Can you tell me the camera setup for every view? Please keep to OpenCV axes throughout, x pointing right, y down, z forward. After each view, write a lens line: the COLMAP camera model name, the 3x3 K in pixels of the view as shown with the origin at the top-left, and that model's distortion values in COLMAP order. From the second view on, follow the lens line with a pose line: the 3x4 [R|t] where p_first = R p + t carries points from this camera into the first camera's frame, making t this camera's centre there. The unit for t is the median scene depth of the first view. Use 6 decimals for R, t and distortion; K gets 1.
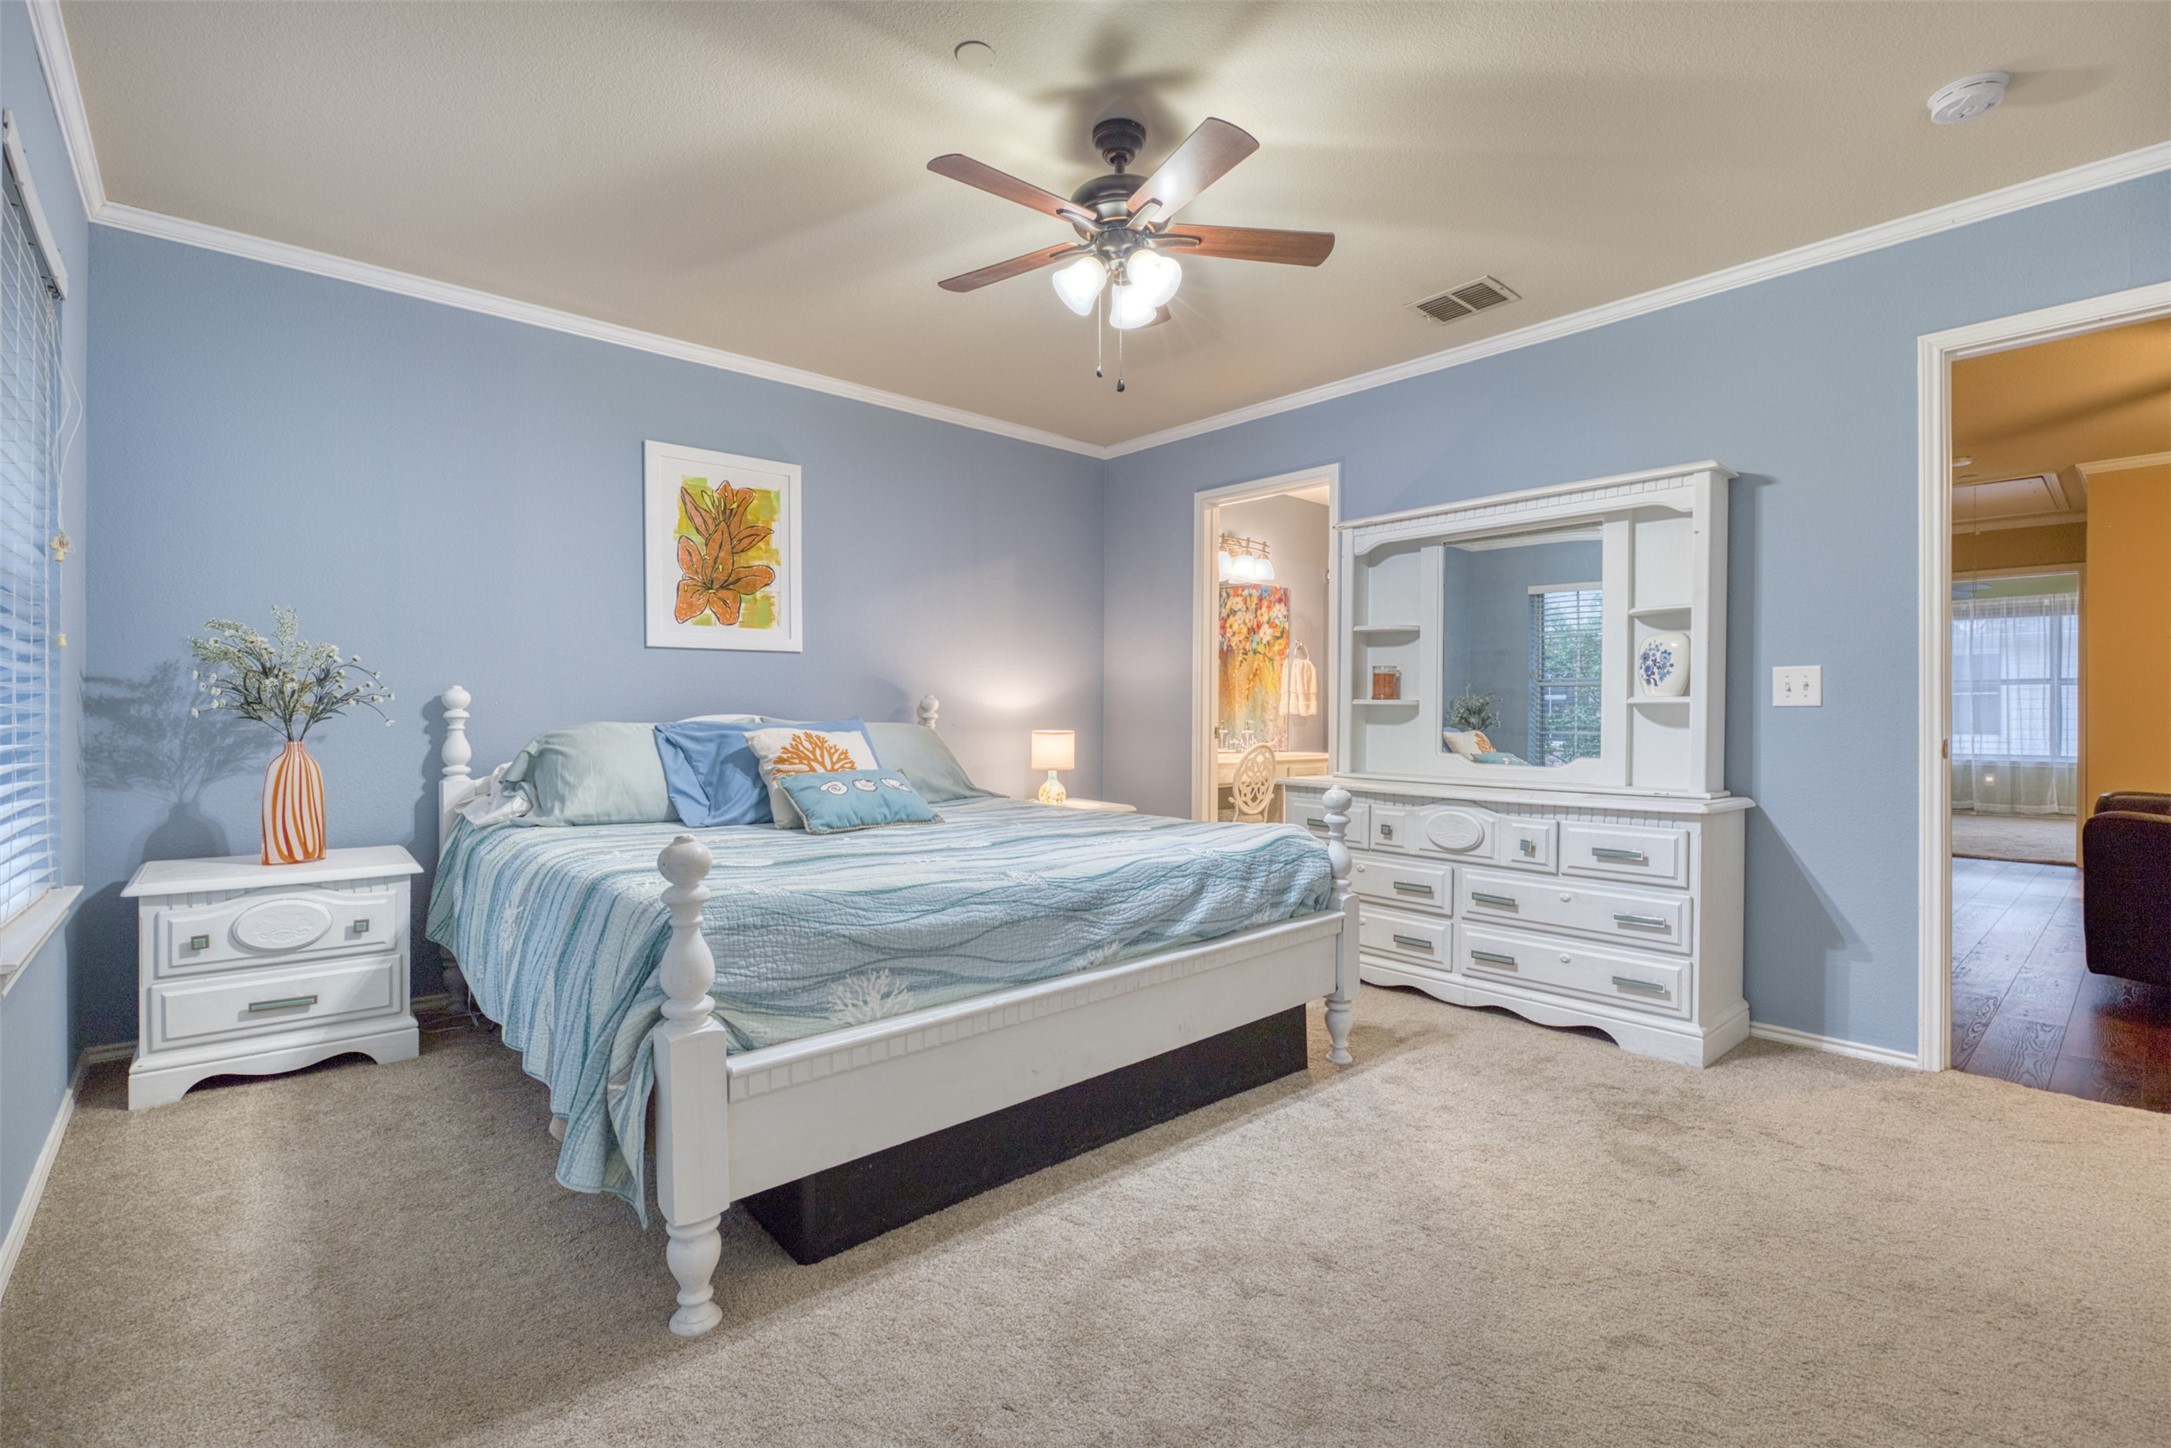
lens RADIAL K [[1000.3, 0, 1090.5], [0, 1000.3, 711.6], [0, 0, 1]] dist [-0.013916, 0.000133]
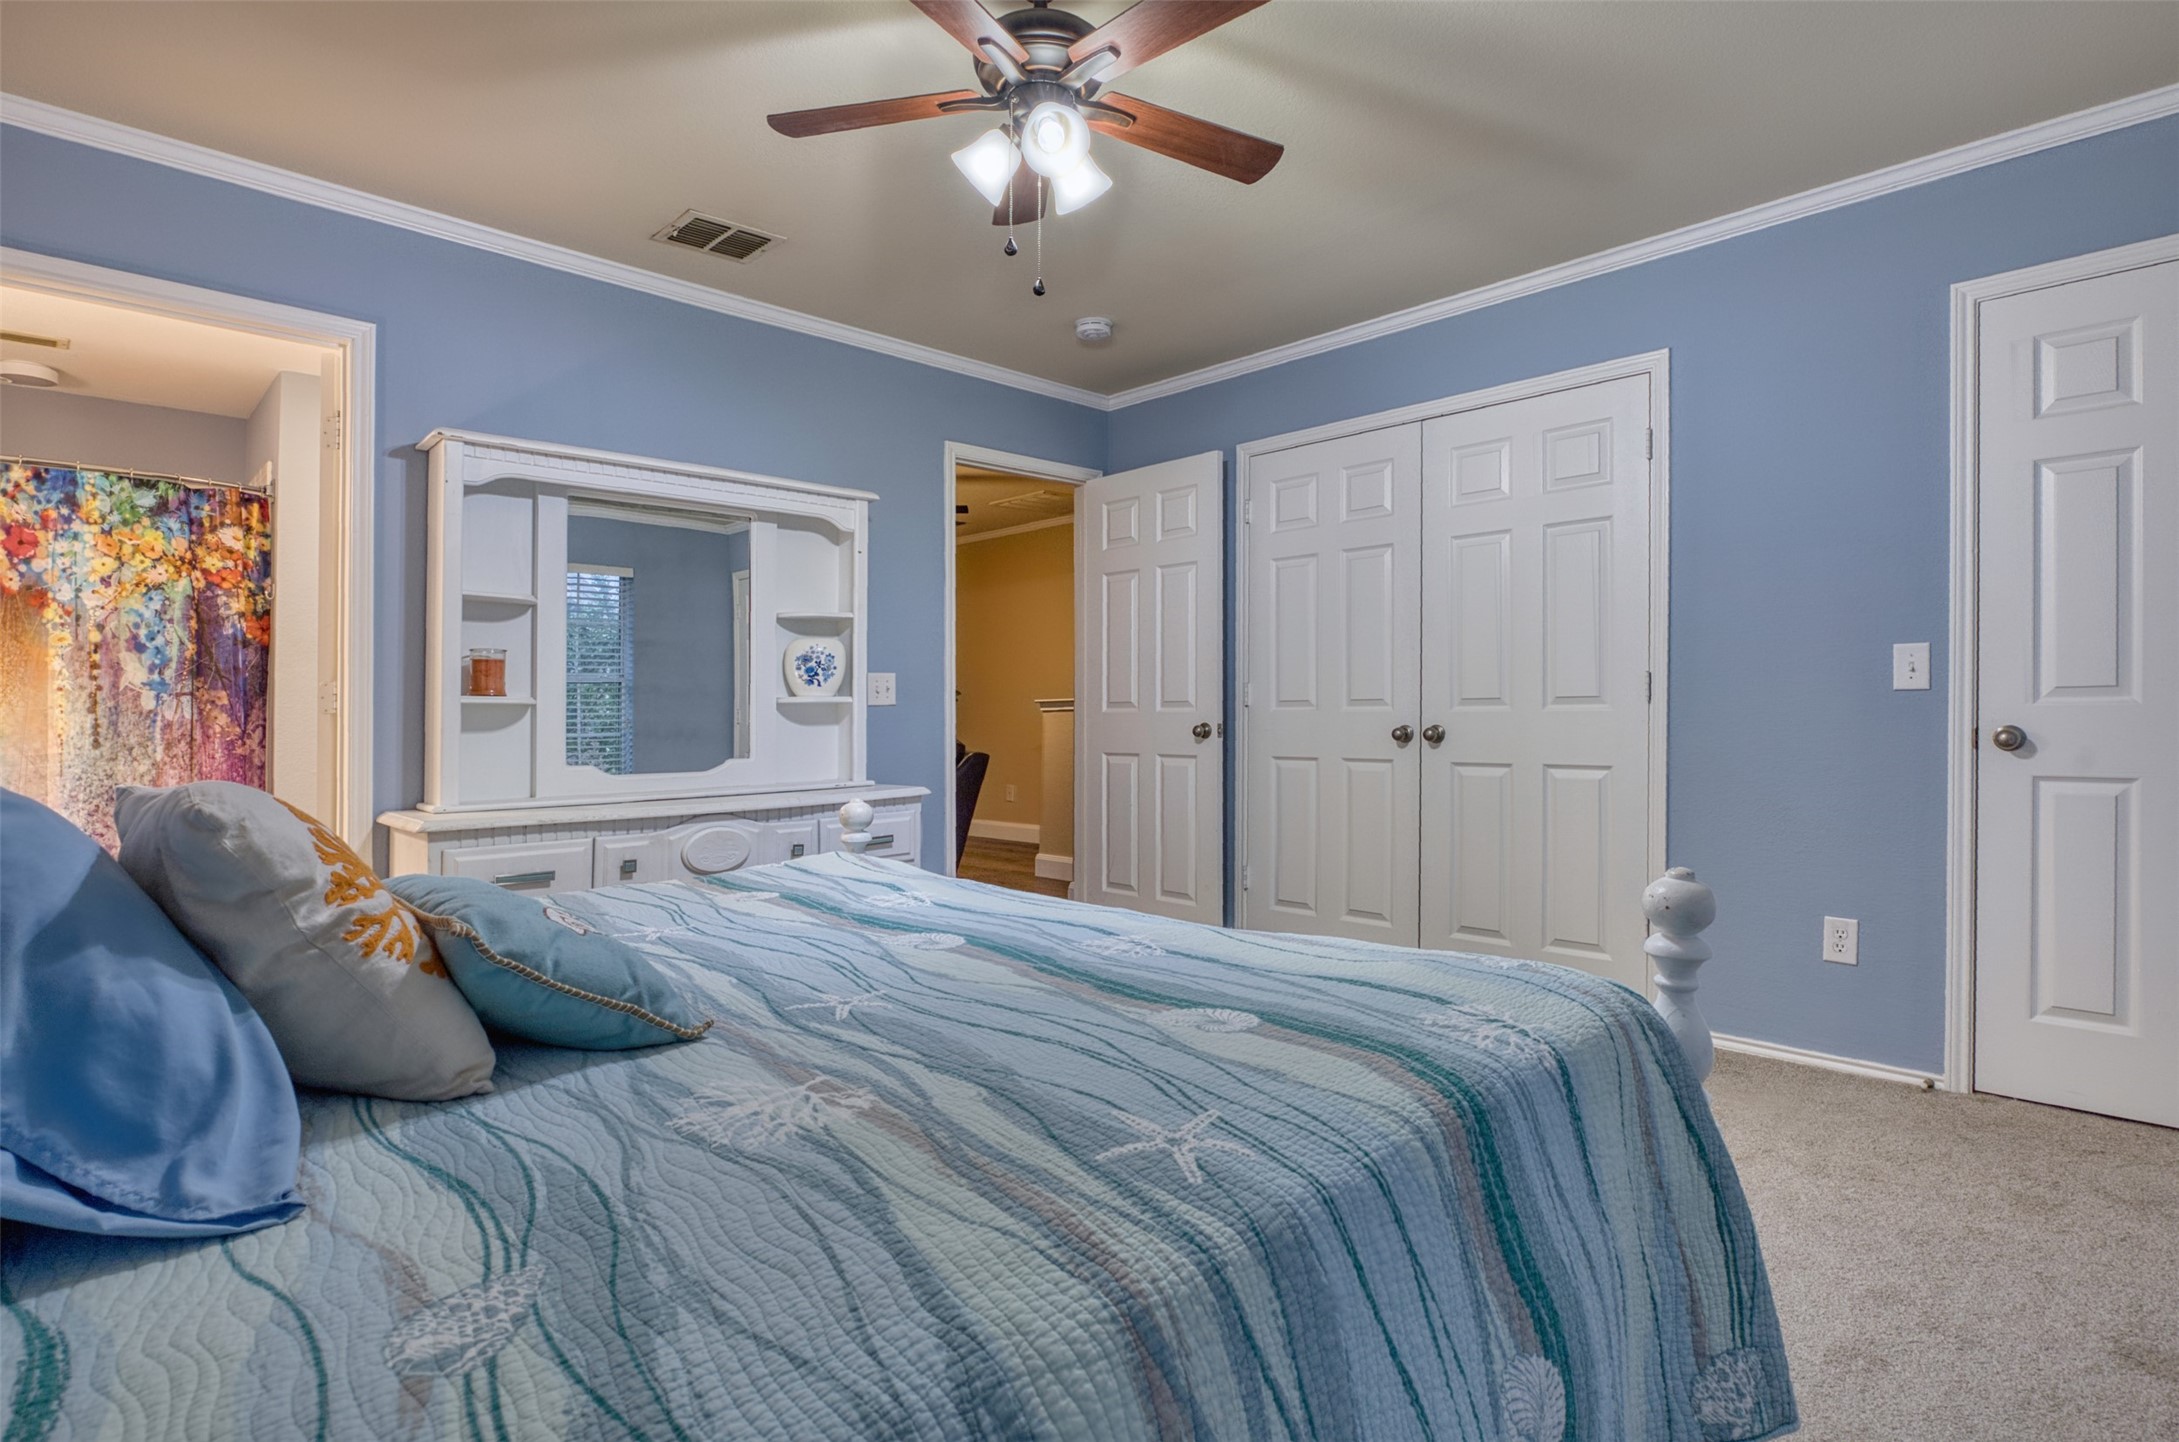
lens RADIAL K [[1085.6, 0, 1113.0], [0, 1085.6, 690.6], [0, 0, 1]] dist [-0.006296, -0.002316]
pose [[-0.068190, 0.016985, 0.997528, -0.311879], [0.007927, 0.999833, -0.016483, 0.000323], [-0.997641, 0.006784, -0.068313, 0.386670]]
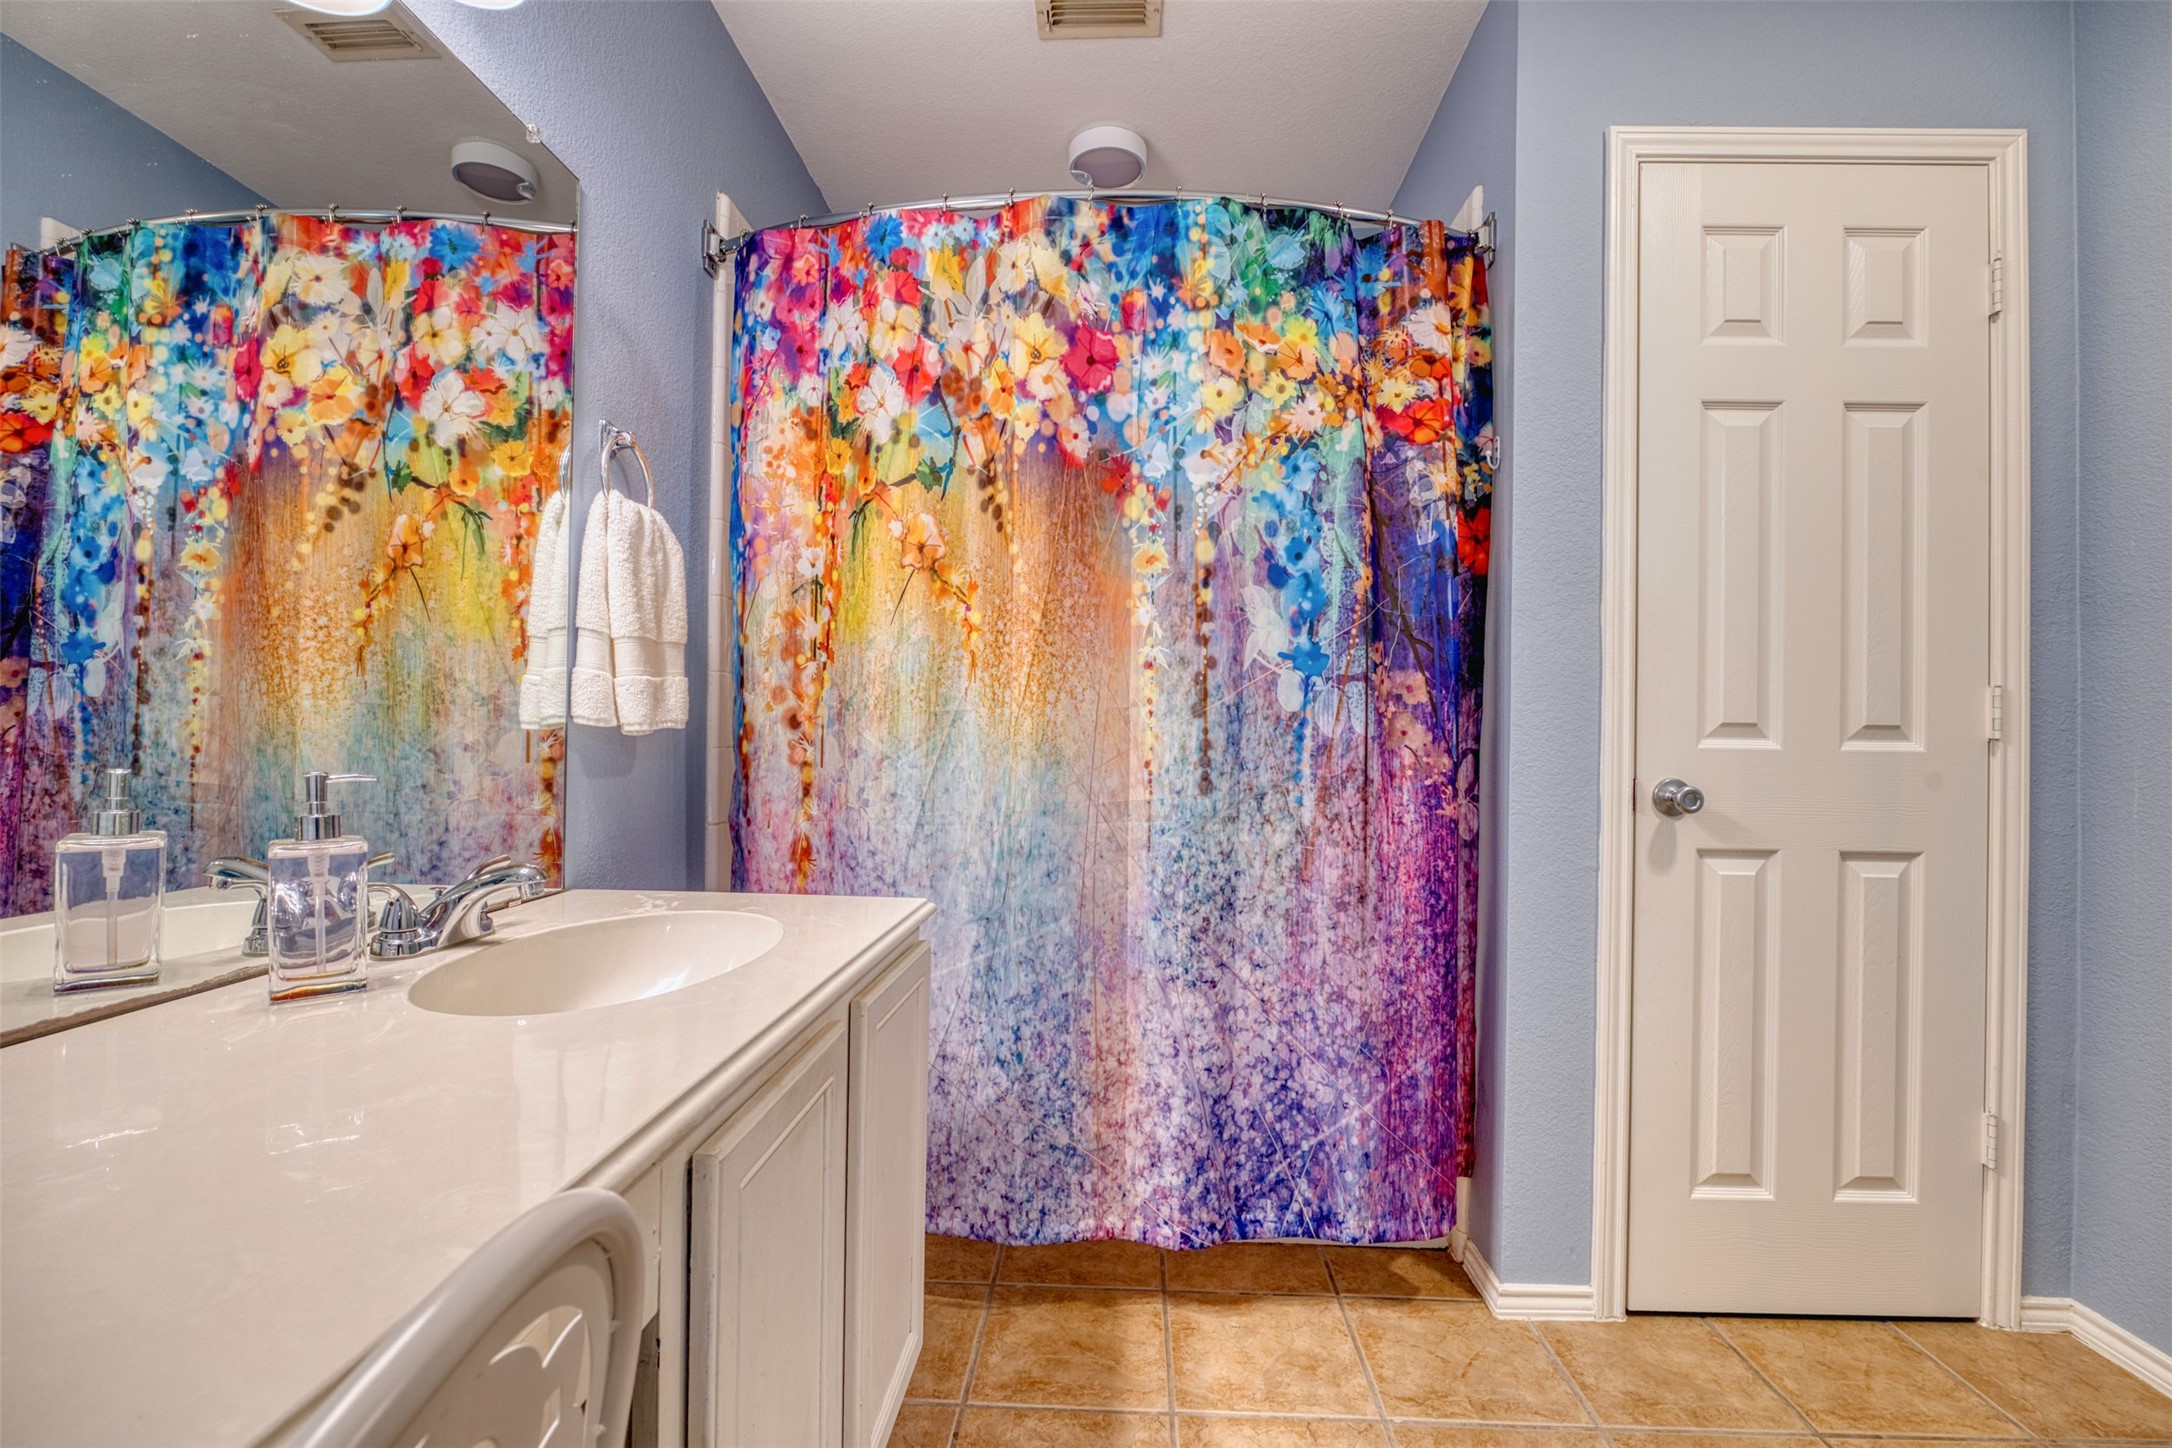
lens RADIAL K [[1000.8, 0, 1088.0], [0, 1000.8, 710.4], [0, 0, 1]] dist [-0.013916, 0.000133]
pose [[0.698075, 0.018698, 0.715781, 0.114869], [-0.013868, 0.999825, -0.012593, 0.000269], [-0.715890, -0.001136, 0.698212, 0.748228]]
